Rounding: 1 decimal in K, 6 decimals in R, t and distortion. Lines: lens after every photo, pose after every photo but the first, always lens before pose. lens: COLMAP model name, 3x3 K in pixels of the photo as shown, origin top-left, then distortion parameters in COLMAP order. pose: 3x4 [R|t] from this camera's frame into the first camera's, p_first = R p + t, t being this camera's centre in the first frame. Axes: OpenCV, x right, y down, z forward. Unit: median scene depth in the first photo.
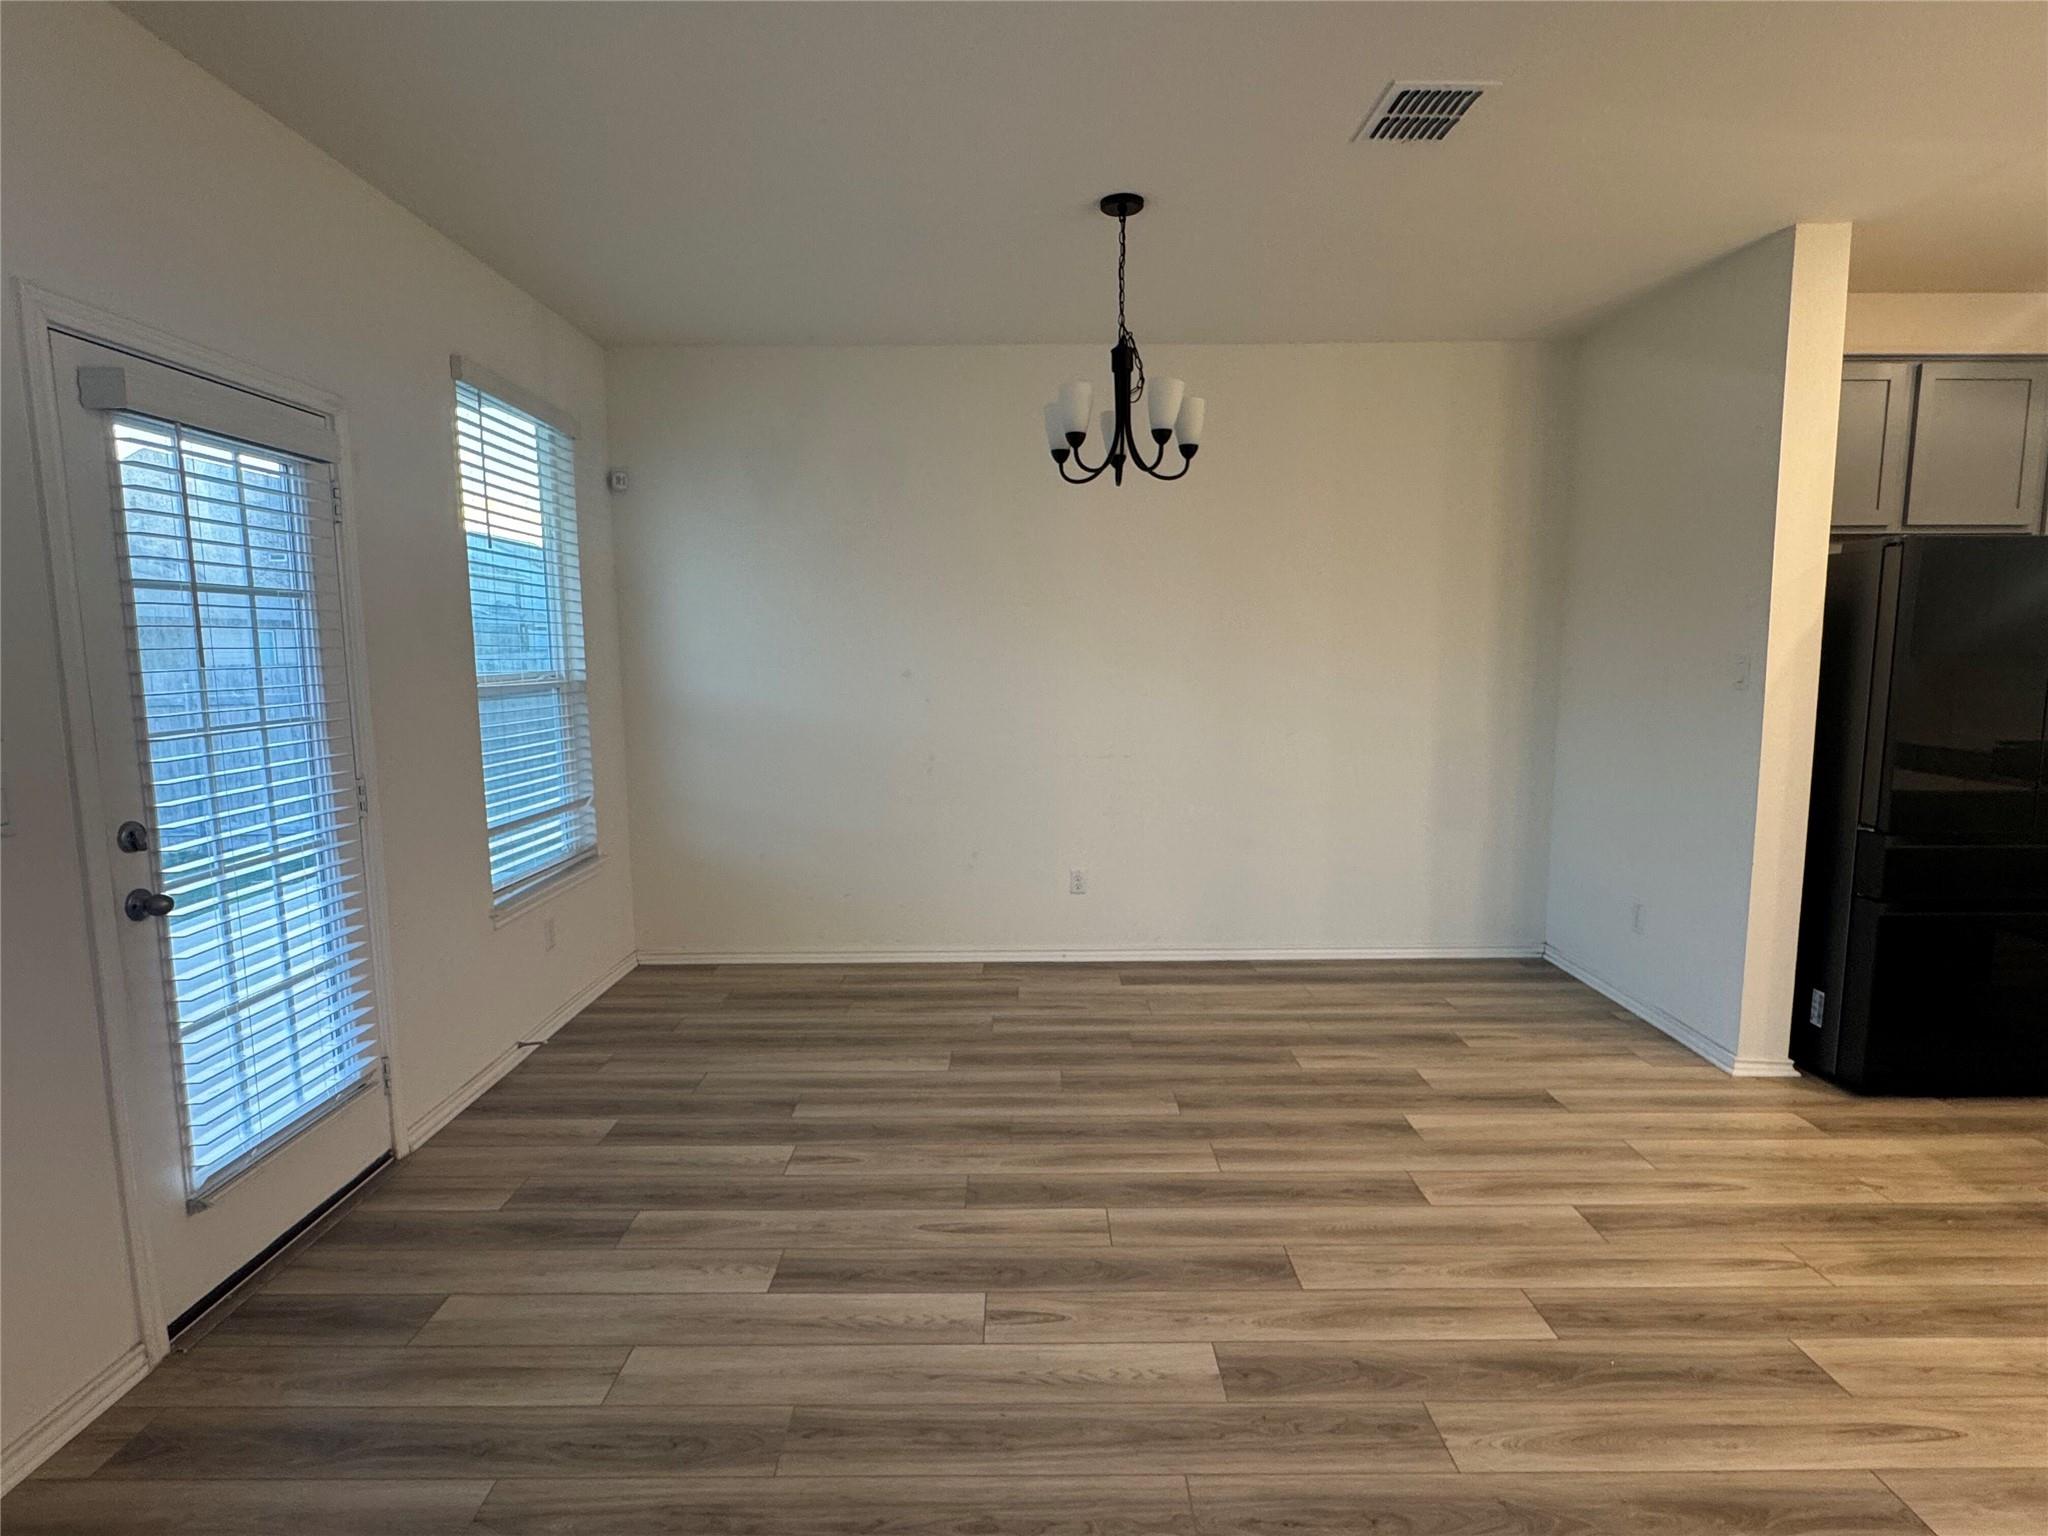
lens RADIAL K [[1066.5, 0, 1026.4], [0, 1066.5, 766.9], [0, 0, 1]] dist [-0.002464, 0.000520]
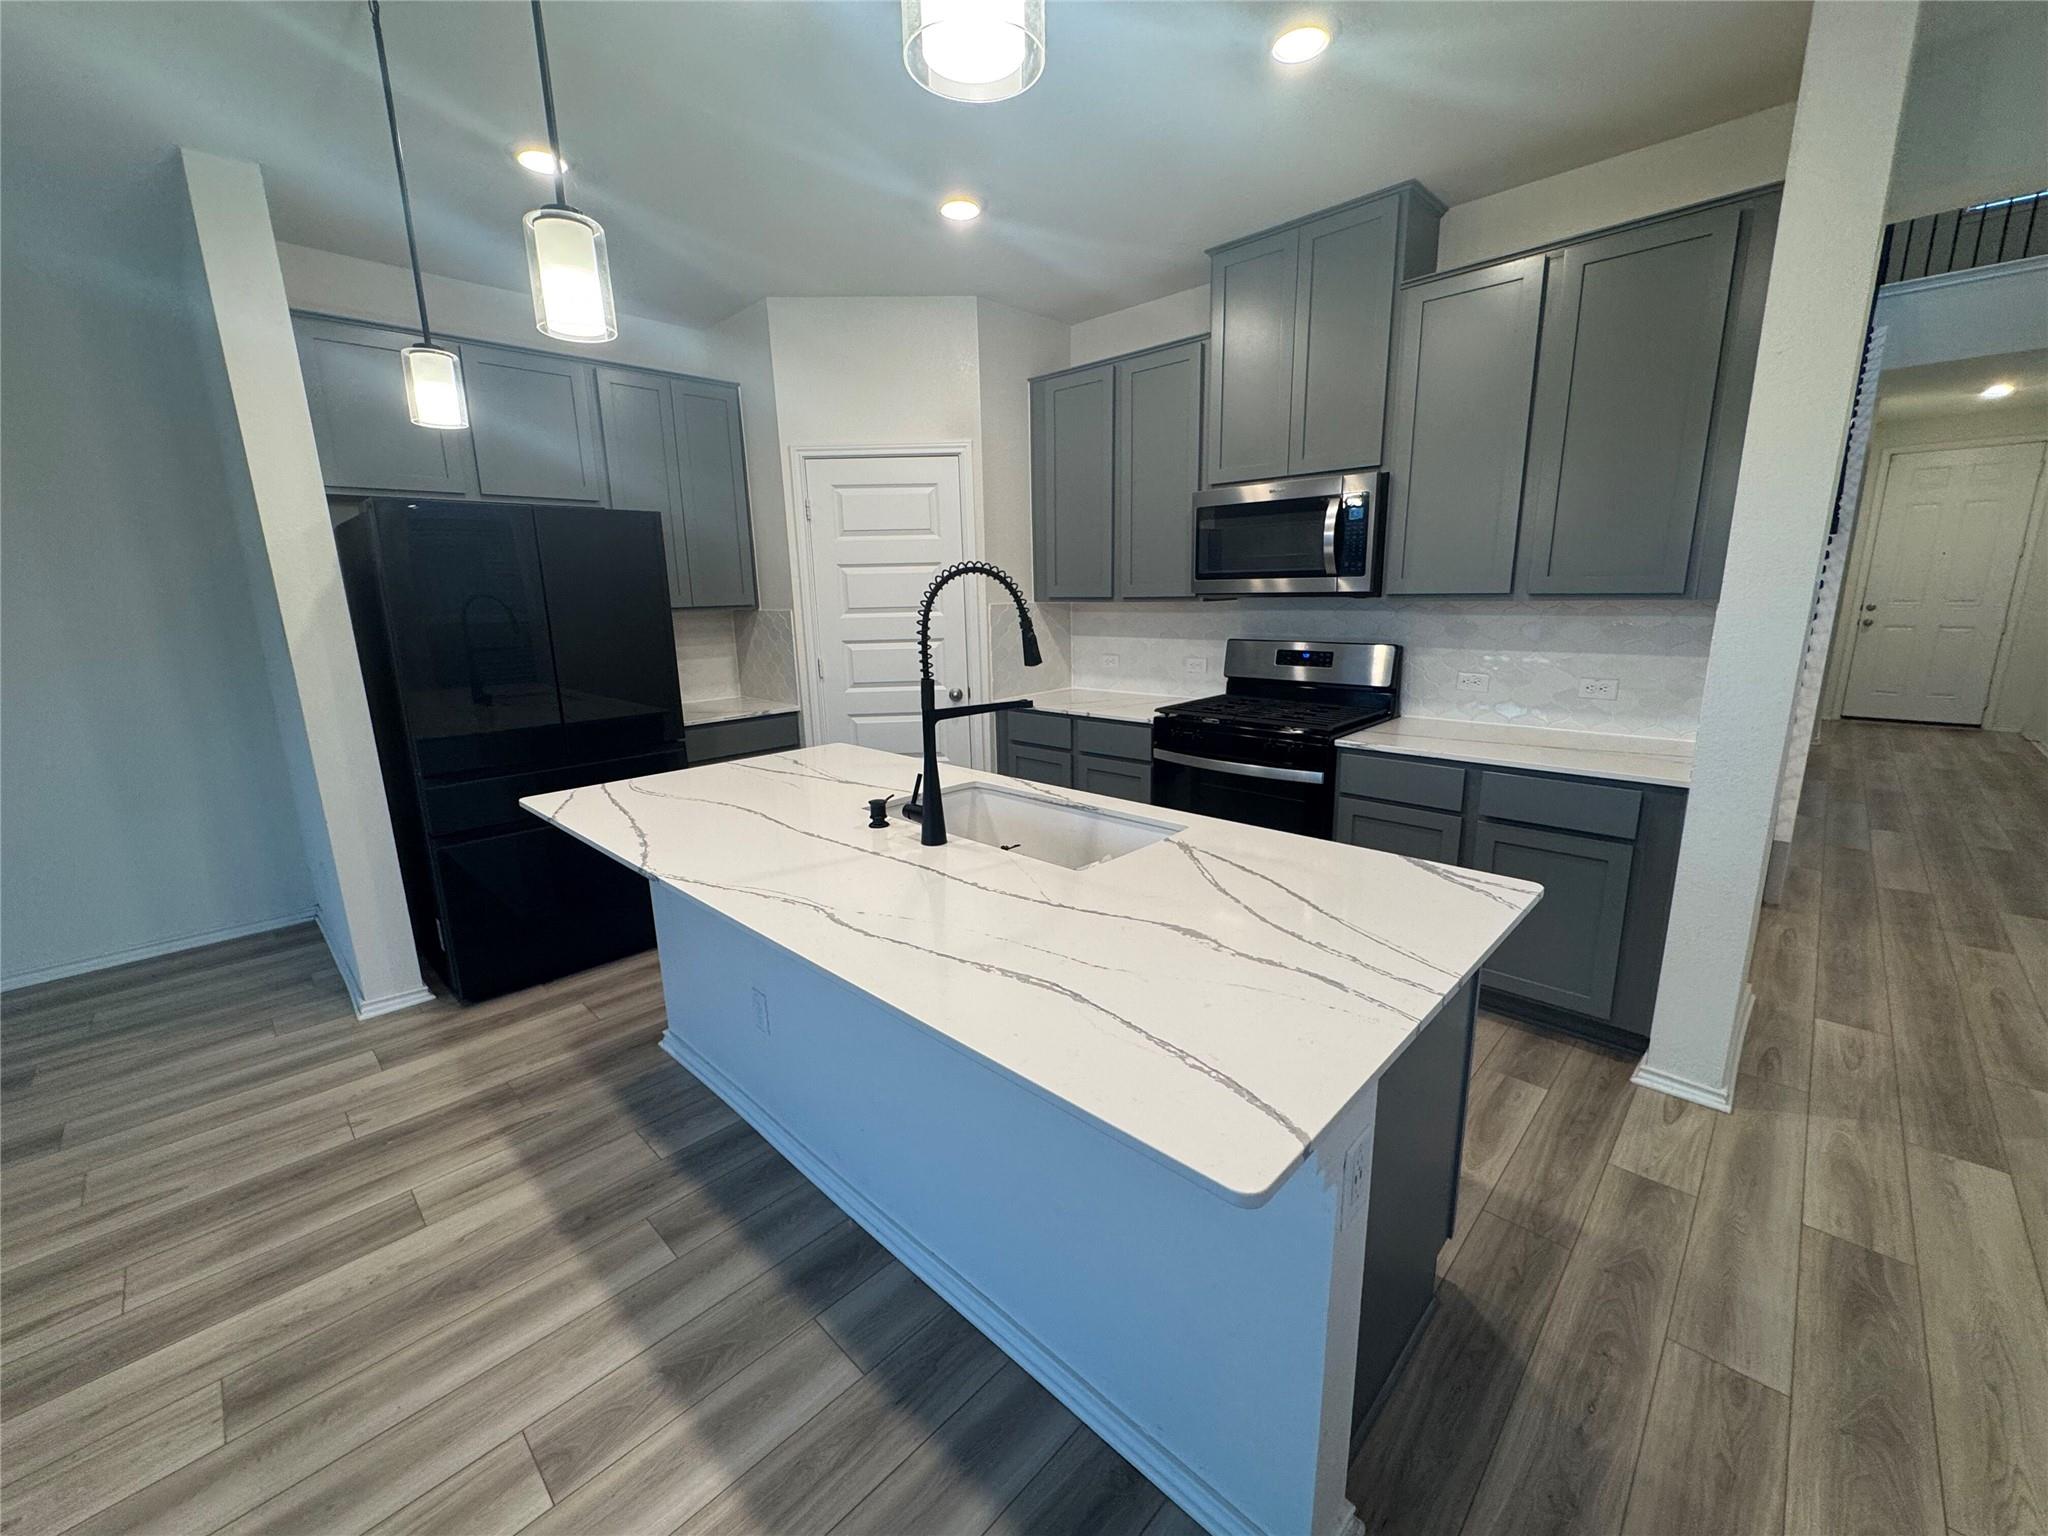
lens RADIAL K [[819.9, 0, 1021.4], [0, 819.9, 769.0], [0, 0, 1]] dist [-0.003872, 0.000609]
pose [[0.699747, -0.164146, 0.695277, 0.674967], [0.101447, 0.986214, 0.130734, 0.006410], [-0.707151, -0.020948, 0.706752, -0.030865]]
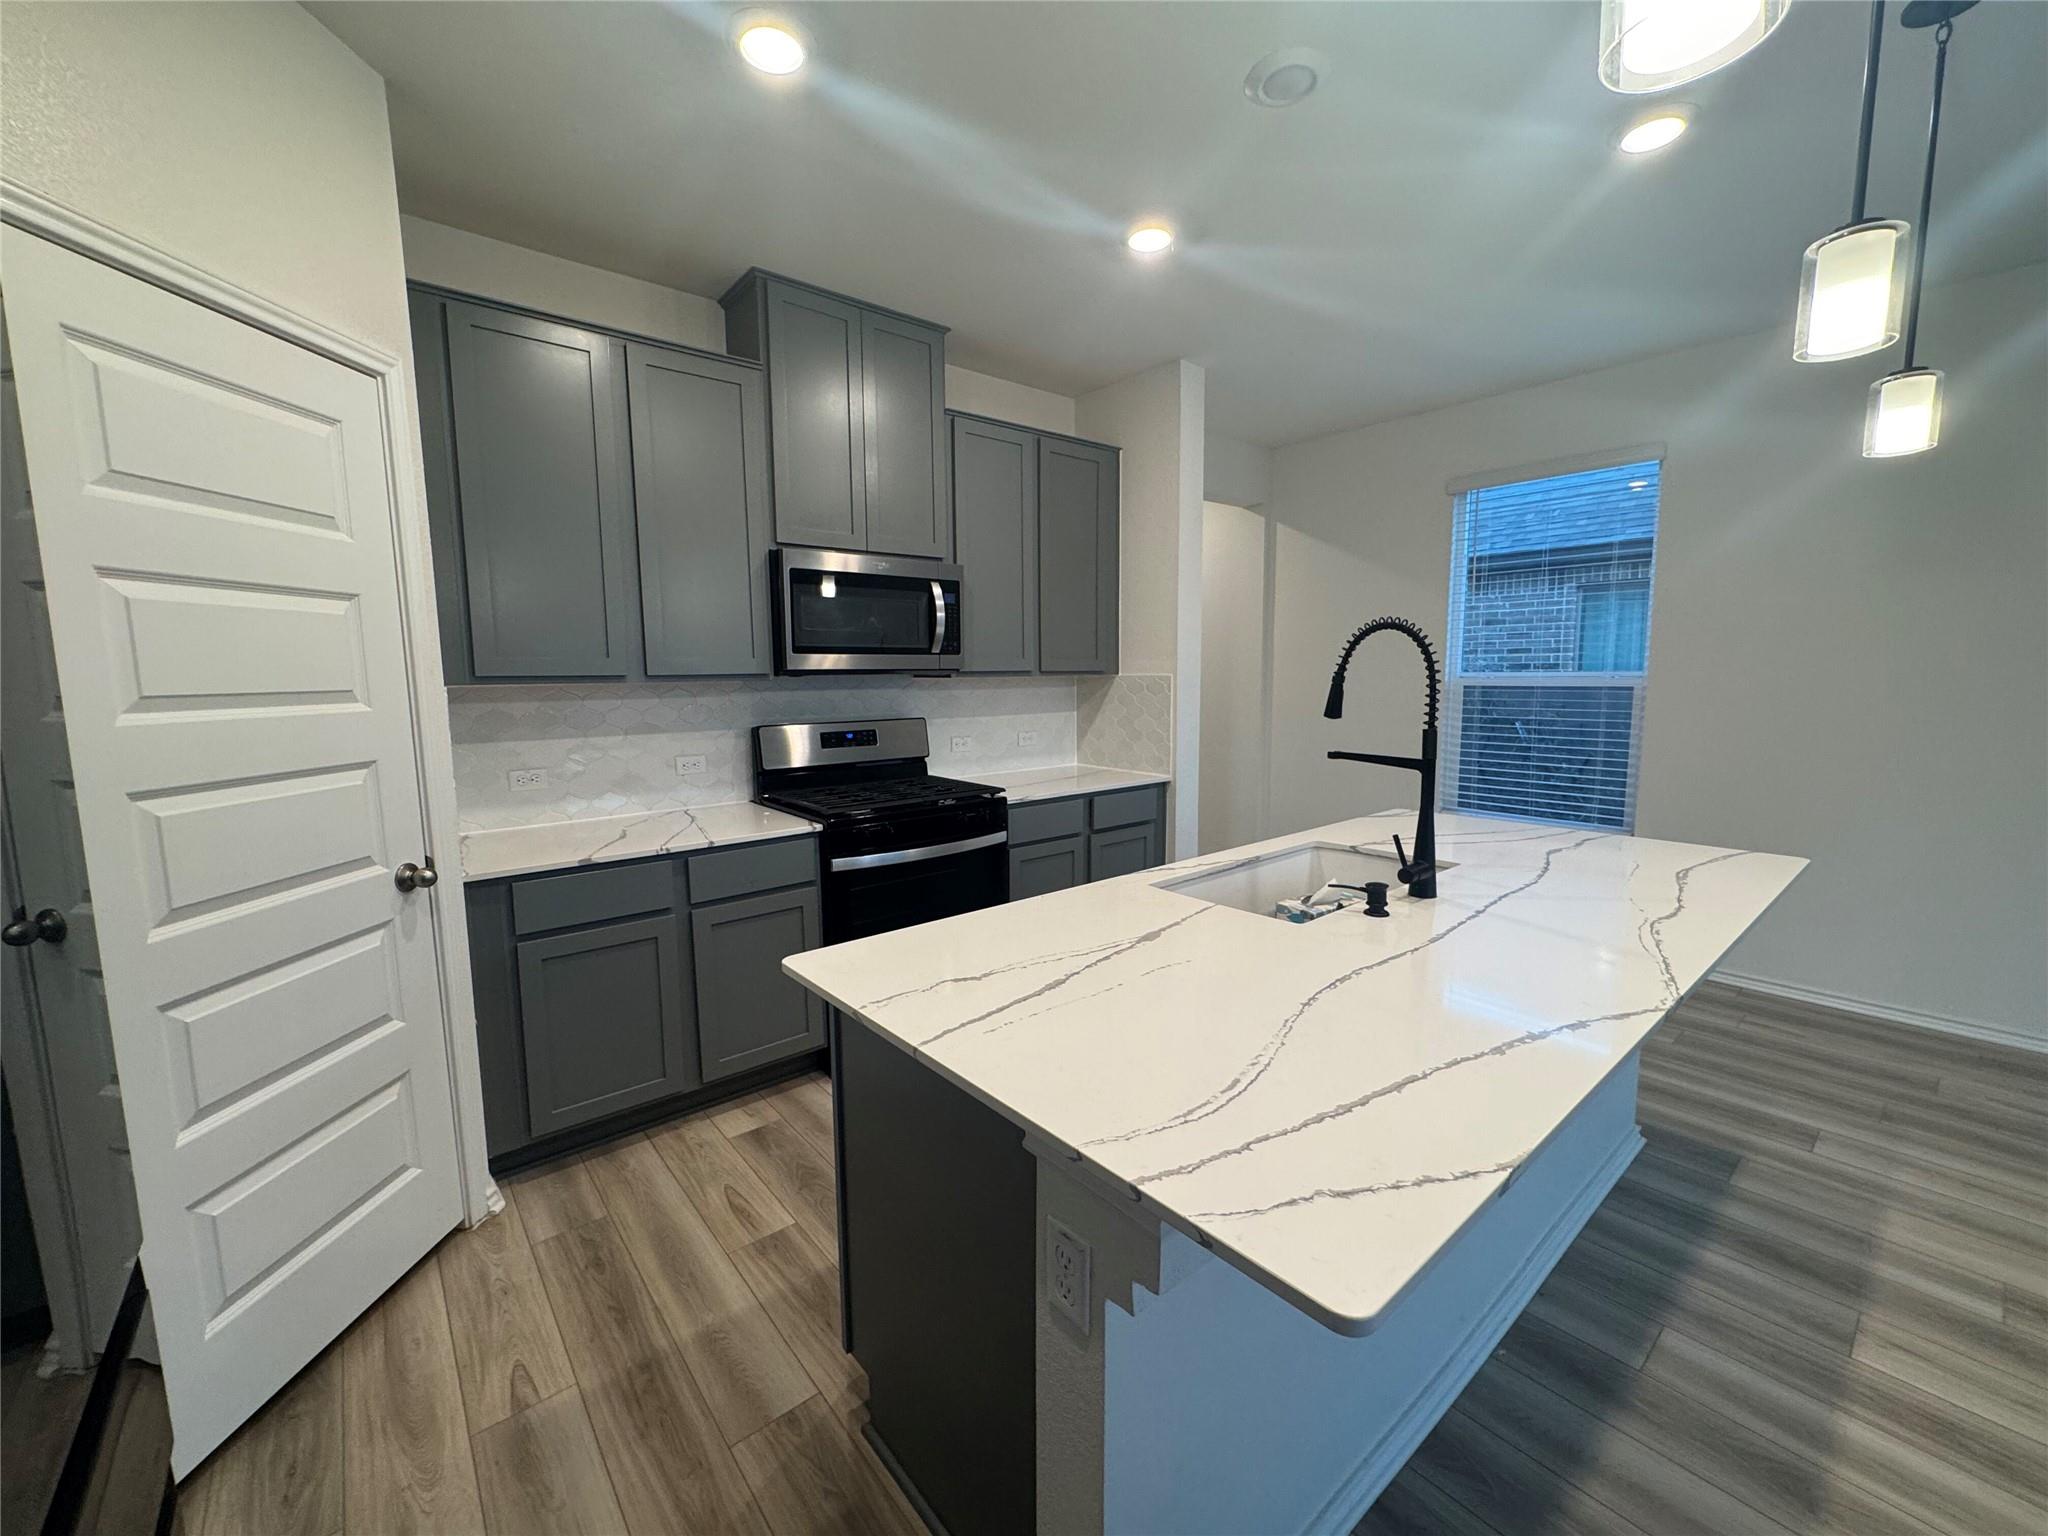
lens RADIAL K [[819.9, 0, 1023.3], [0, 819.9, 768.3], [0, 0, 1]] dist [-0.003872, 0.000609]
pose [[-0.640475, -0.077254, 0.764084, 0.775730], [0.104221, 0.976980, 0.186140, -0.092049], [-0.760875, 0.198851, -0.617679, 0.953833]]
